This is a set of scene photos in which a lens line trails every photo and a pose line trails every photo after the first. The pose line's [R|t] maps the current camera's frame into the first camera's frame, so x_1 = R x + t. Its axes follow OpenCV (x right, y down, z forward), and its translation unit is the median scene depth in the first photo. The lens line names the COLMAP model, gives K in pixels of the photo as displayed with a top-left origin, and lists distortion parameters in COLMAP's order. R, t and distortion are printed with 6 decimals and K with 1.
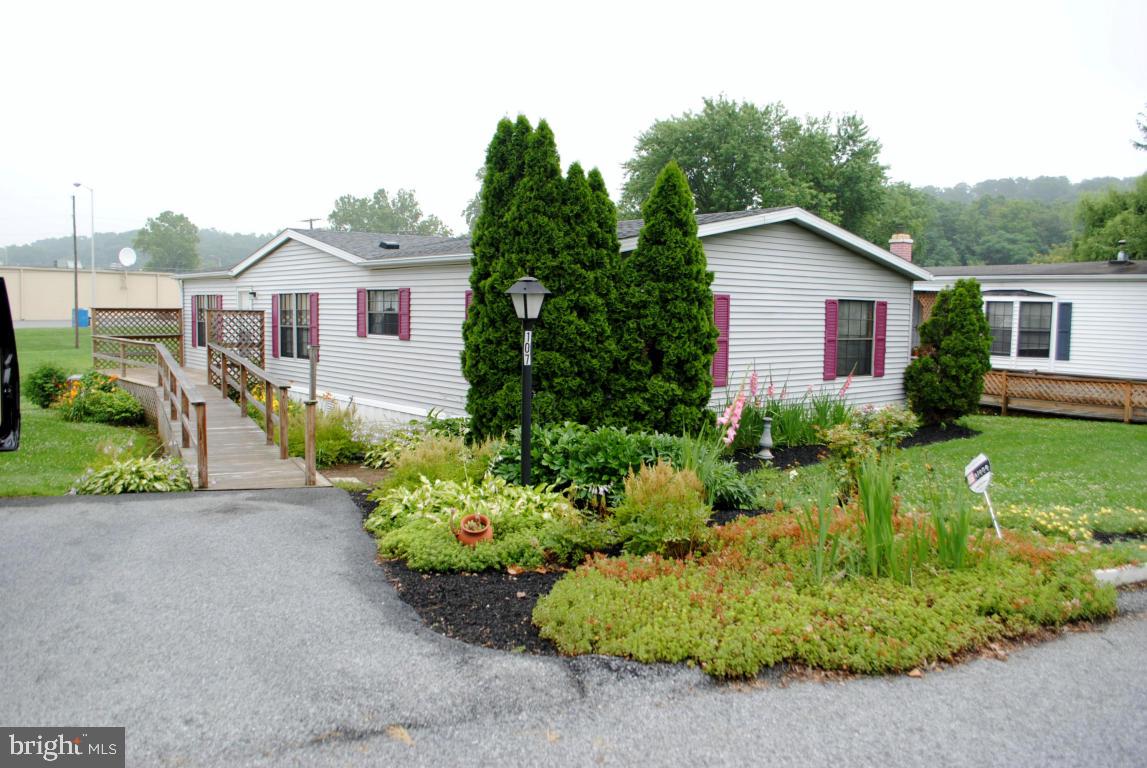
lens RADIAL K [[910.3, 0, 590.4], [0, 910.3, 386.6], [0, 0, 1]] dist [-0.095665, 0.023626]
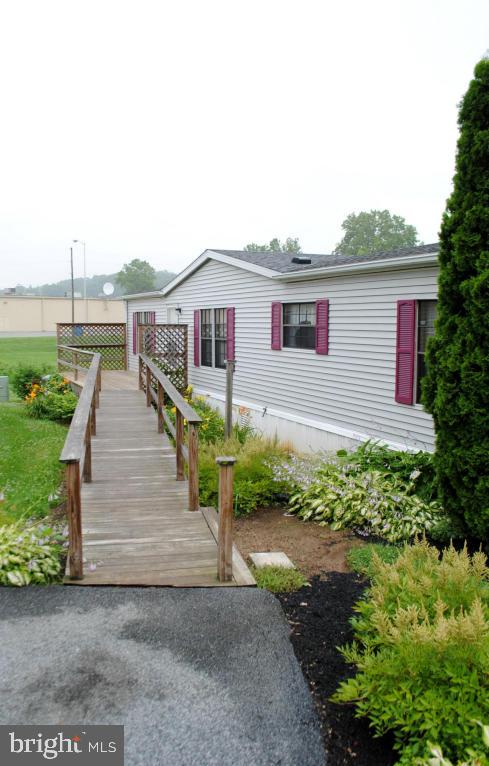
lens RADIAL K [[623.9, 0, 224.5], [0, 623.9, 371.6], [0, 0, 1]] dist [-0.084259, 0.004734]
pose [[0.953902, 0.009186, -0.299979, -0.092834], [-0.010621, 0.999939, -0.003152, -0.026142], [0.299931, 0.006192, 0.953941, 0.298749]]
